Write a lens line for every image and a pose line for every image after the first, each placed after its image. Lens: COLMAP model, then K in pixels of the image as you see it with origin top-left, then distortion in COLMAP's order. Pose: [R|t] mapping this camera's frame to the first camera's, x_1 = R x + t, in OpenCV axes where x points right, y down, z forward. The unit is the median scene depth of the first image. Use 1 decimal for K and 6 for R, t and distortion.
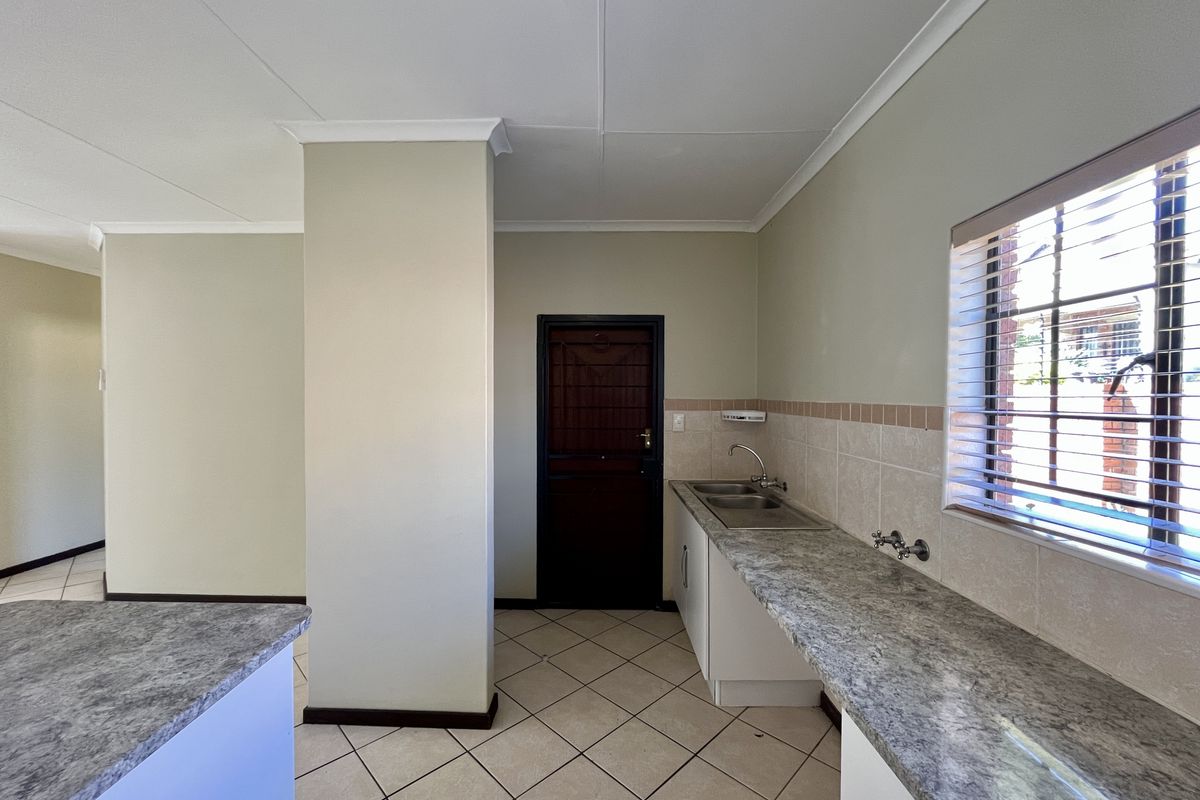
lens RADIAL K [[487.5, 0, 595.0], [0, 487.5, 401.7], [0, 0, 1]] dist [-0.001613, -0.000492]
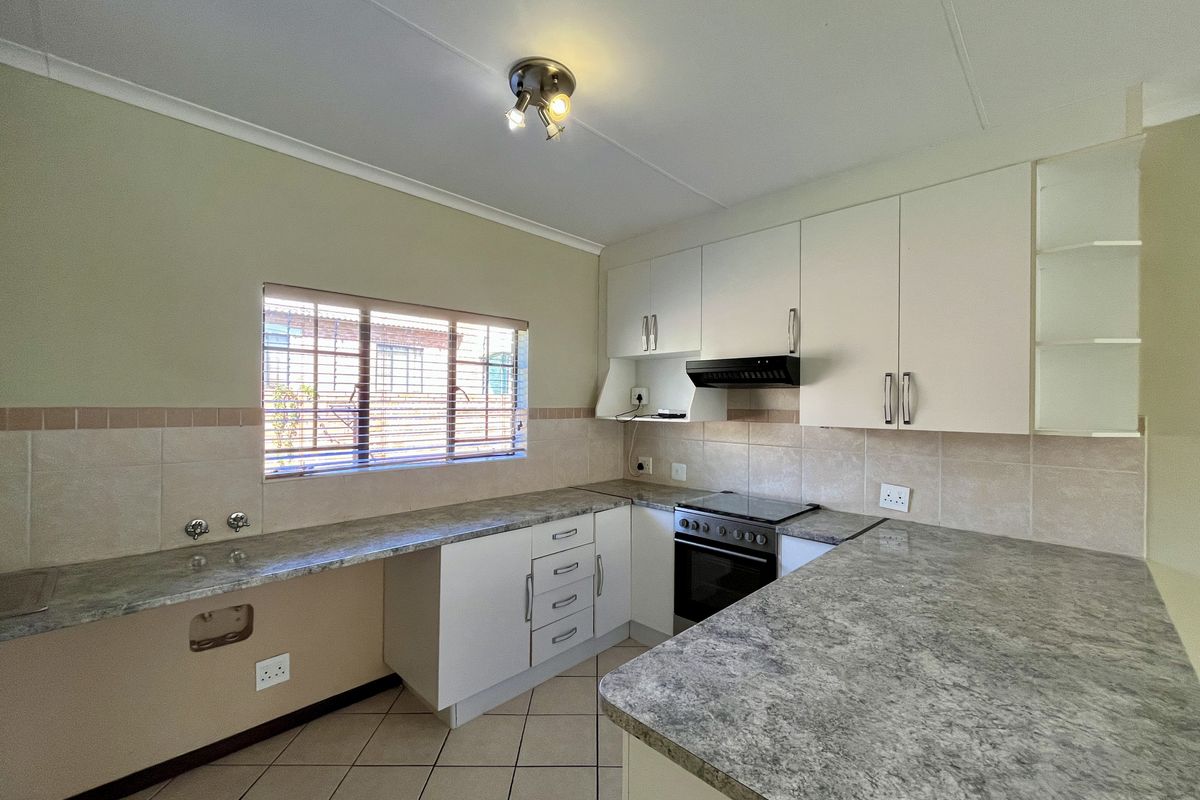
lens RADIAL K [[487.5, 0, 595.0], [0, 487.5, 401.7], [0, 0, 1]] dist [-0.001613, -0.000492]
pose [[-0.716517, -0.007876, 0.697525, -1.212562], [-0.001374, 0.999950, 0.009880, -0.031350], [-0.697568, 0.006121, -0.716492, 1.697889]]
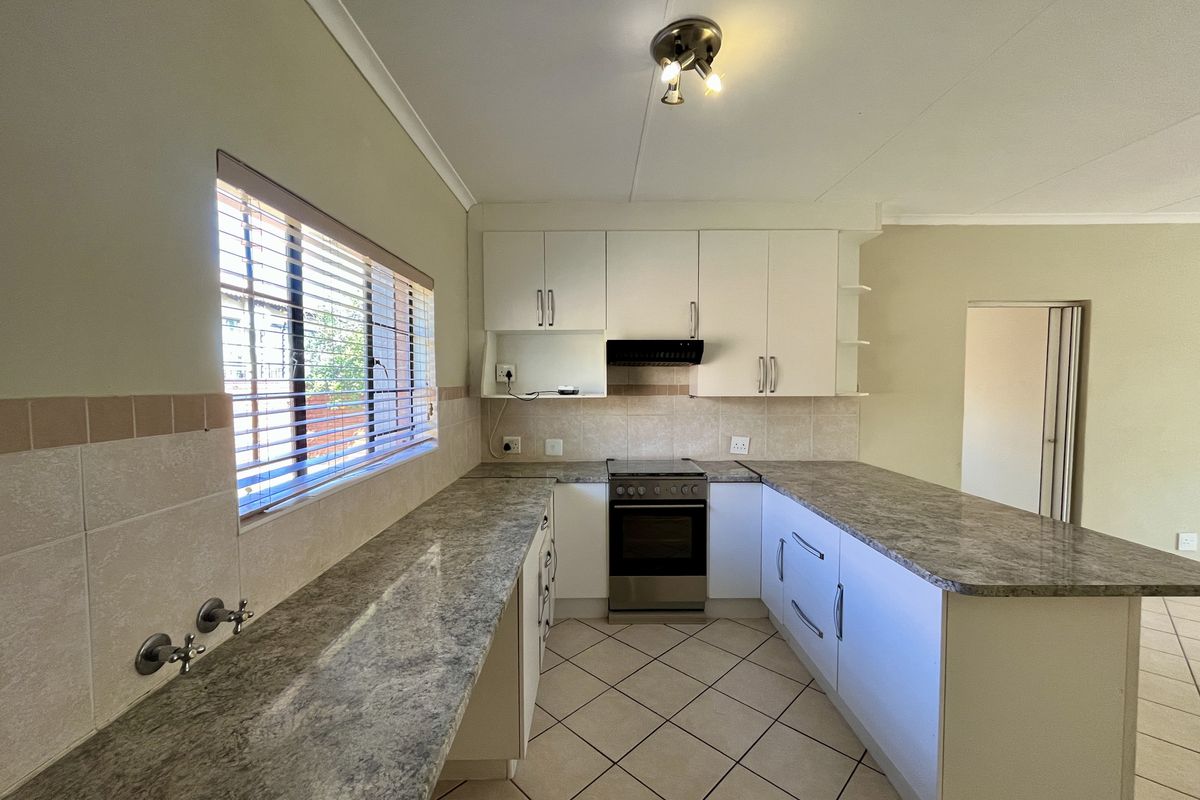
lens RADIAL K [[487.5, 0, 595.0], [0, 487.5, 401.7], [0, 0, 1]] dist [-0.001613, -0.000492]
pose [[-0.999991, -0.000090, -0.004245, 0.215856], [-0.000318, 0.998548, 0.053873, -0.022438], [0.004234, 0.053874, -0.998539, 2.222784]]
